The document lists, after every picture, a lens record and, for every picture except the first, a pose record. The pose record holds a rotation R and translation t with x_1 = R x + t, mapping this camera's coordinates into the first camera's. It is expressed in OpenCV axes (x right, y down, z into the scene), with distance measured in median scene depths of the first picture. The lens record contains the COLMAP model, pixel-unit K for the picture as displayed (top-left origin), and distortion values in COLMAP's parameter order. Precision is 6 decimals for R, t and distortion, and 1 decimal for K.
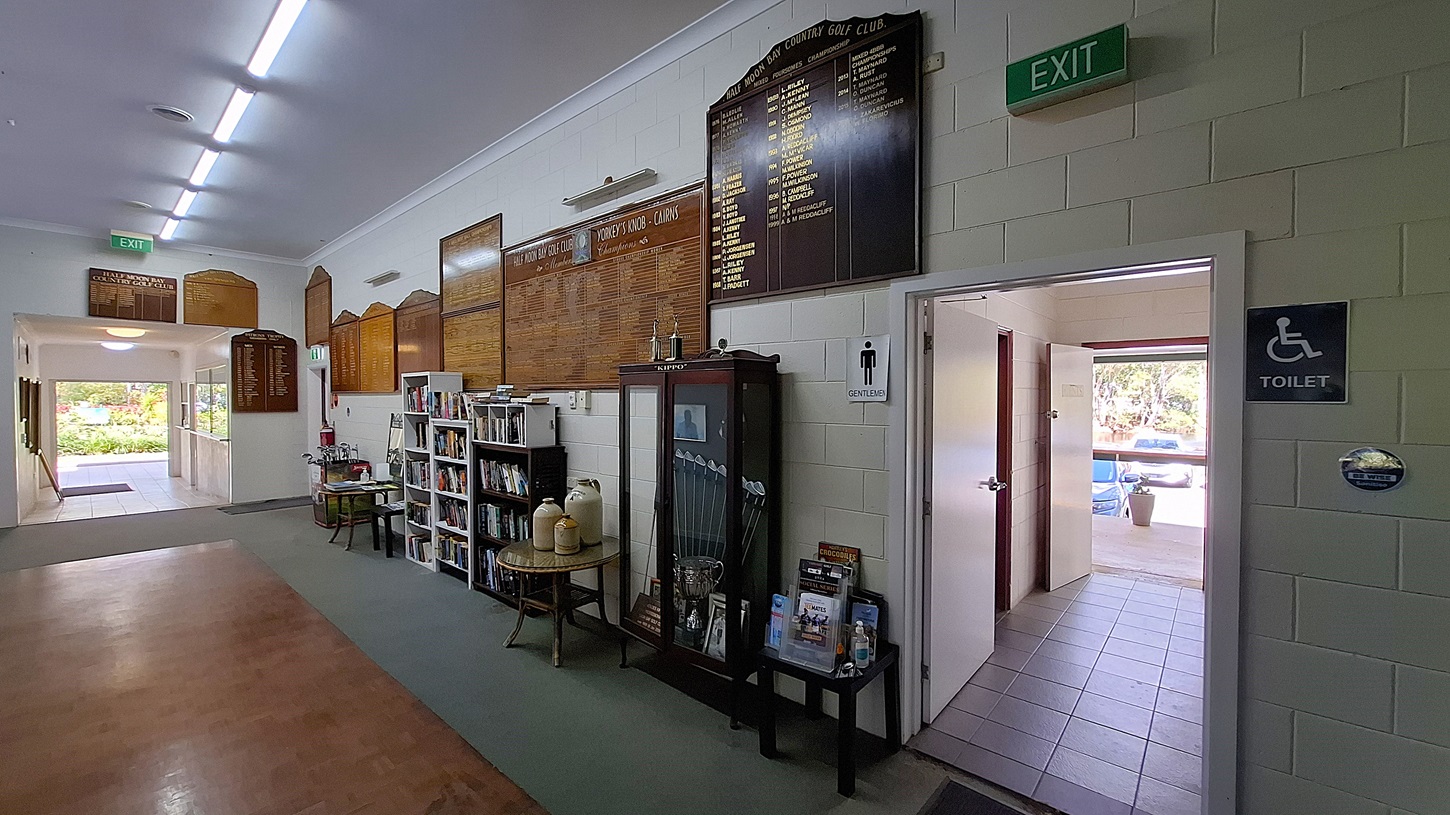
lens RADIAL K [[566.8, 0, 722.1], [0, 566.8, 408.8], [0, 0, 1]] dist [-0.002359, 0.000351]
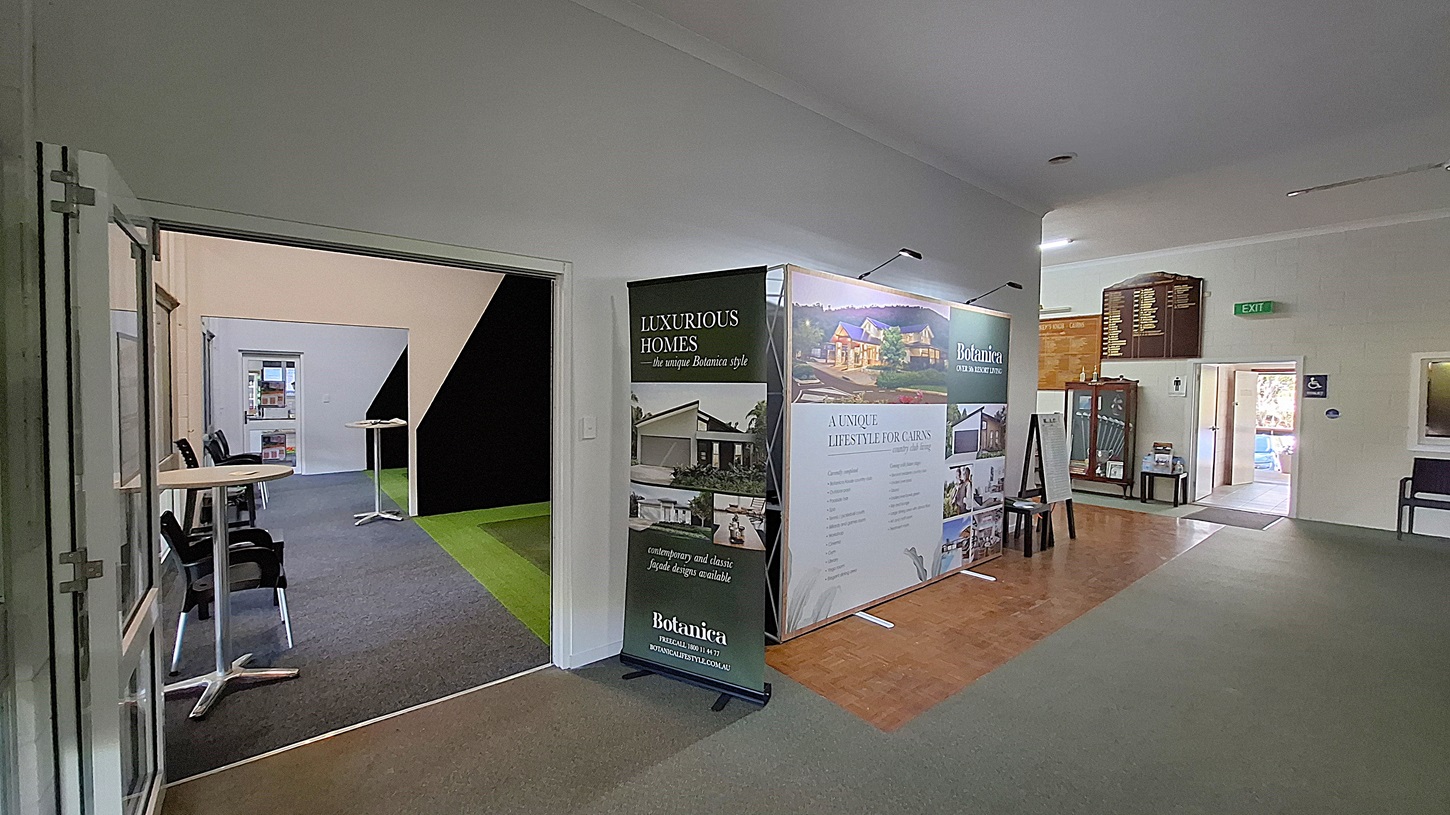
lens RADIAL K [[566.8, 0, 724.3], [0, 566.8, 408.2], [0, 0, 1]] dist [-0.002359, 0.000351]
pose [[0.985467, 0.020593, -0.168616, -0.594904], [-0.018284, 0.999717, 0.015236, 0.018064], [0.168882, -0.011932, 0.985564, -0.889306]]
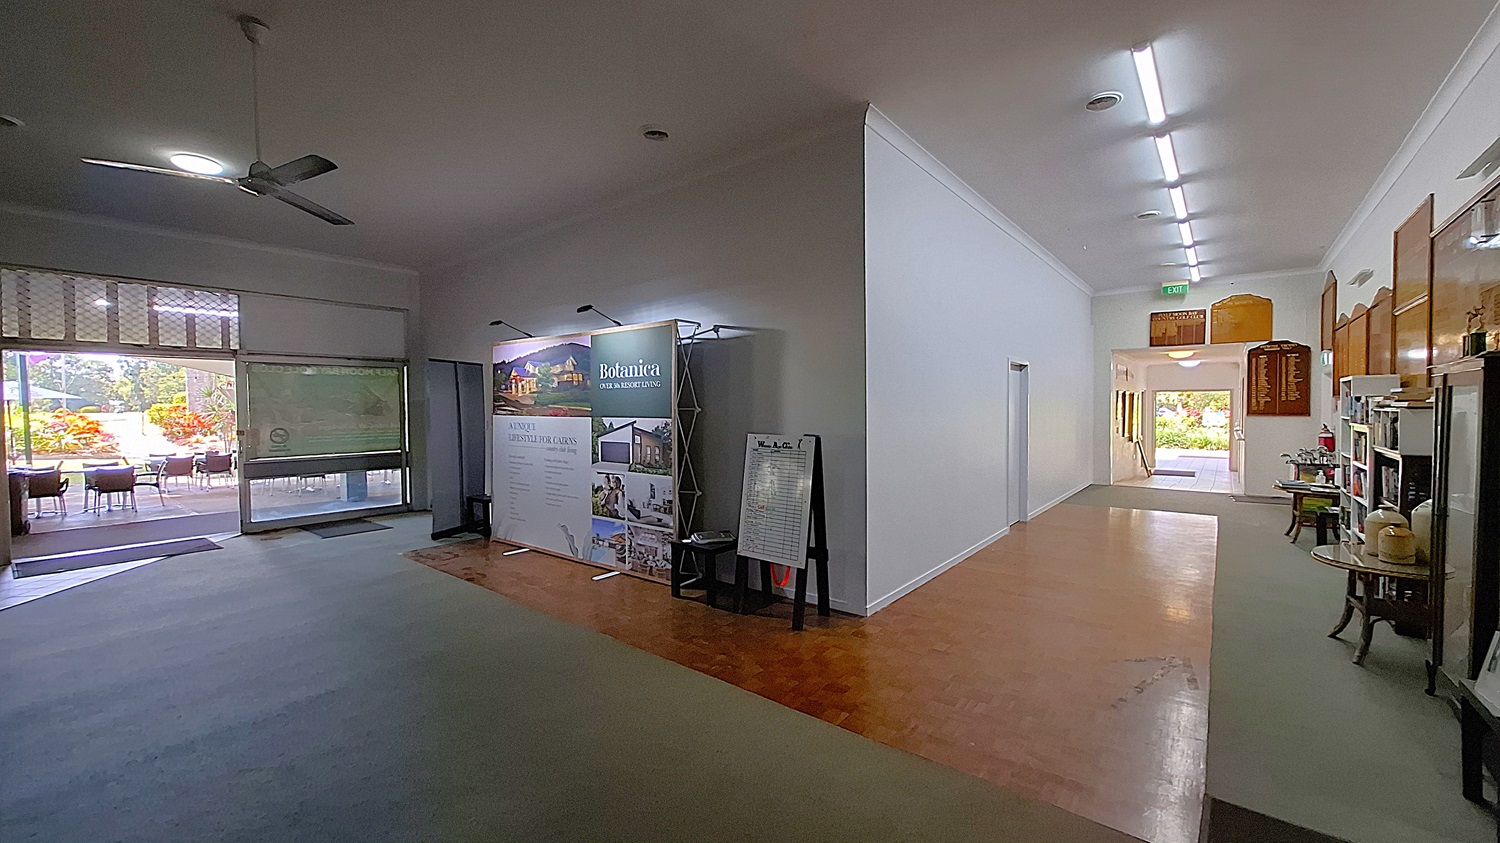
lens RADIAL K [[586.4, 0, 759.6], [0, 586.4, 424.5], [0, 0, 1]] dist [-0.002359, 0.000351]
pose [[0.046931, 0.029905, -0.998450, 0.309521], [-0.012873, 0.999487, 0.029331, 0.002494], [0.998815, 0.011476, 0.047292, -0.055428]]
